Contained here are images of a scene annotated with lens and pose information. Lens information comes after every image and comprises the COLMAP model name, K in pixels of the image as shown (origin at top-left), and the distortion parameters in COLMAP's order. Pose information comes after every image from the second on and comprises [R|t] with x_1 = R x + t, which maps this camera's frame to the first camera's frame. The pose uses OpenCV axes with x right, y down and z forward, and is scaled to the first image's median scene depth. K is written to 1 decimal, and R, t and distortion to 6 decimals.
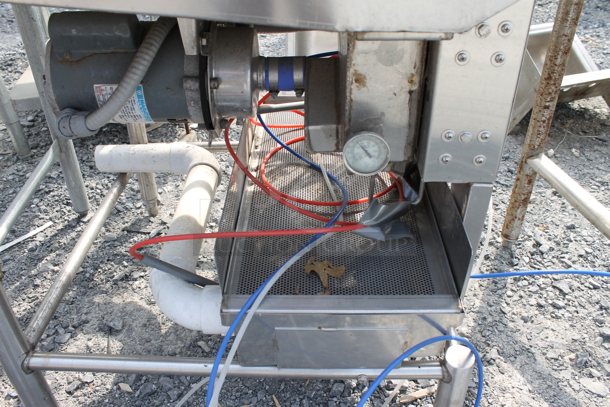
lens RADIAL K [[502.6, 0, 305.0], [0, 502.6, 203.5], [0, 0, 1]] dist [-0.152764, 0.108084]
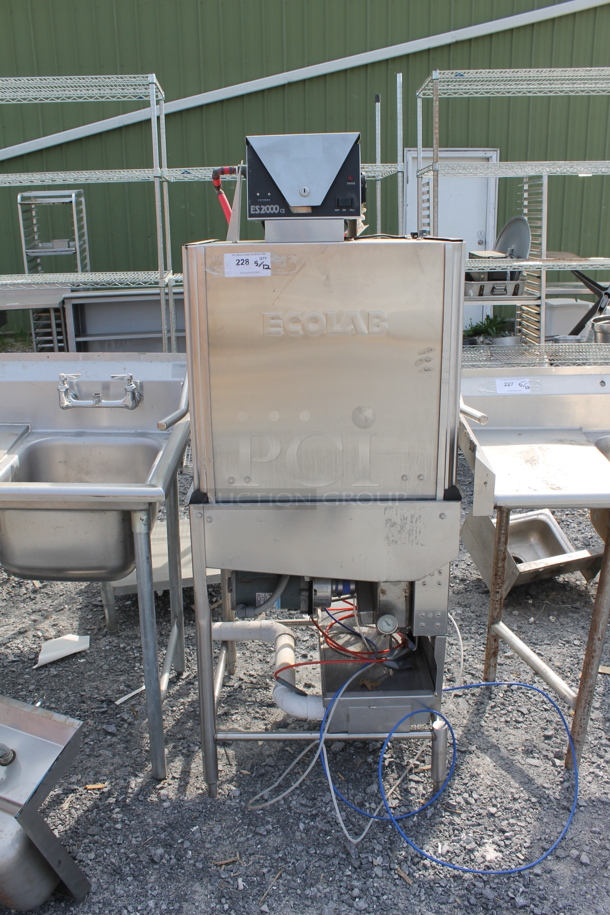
lens RADIAL K [[753.9, 0, 305.0], [0, 753.9, 457.5], [0, 0, 1]] dist [-0.152764, 0.108084]
pose [[0.999685, -0.012776, 0.021596, -0.199597], [0.019103, 0.945569, -0.324861, 0.177469], [-0.016270, 0.325171, 0.945515, -1.547476]]
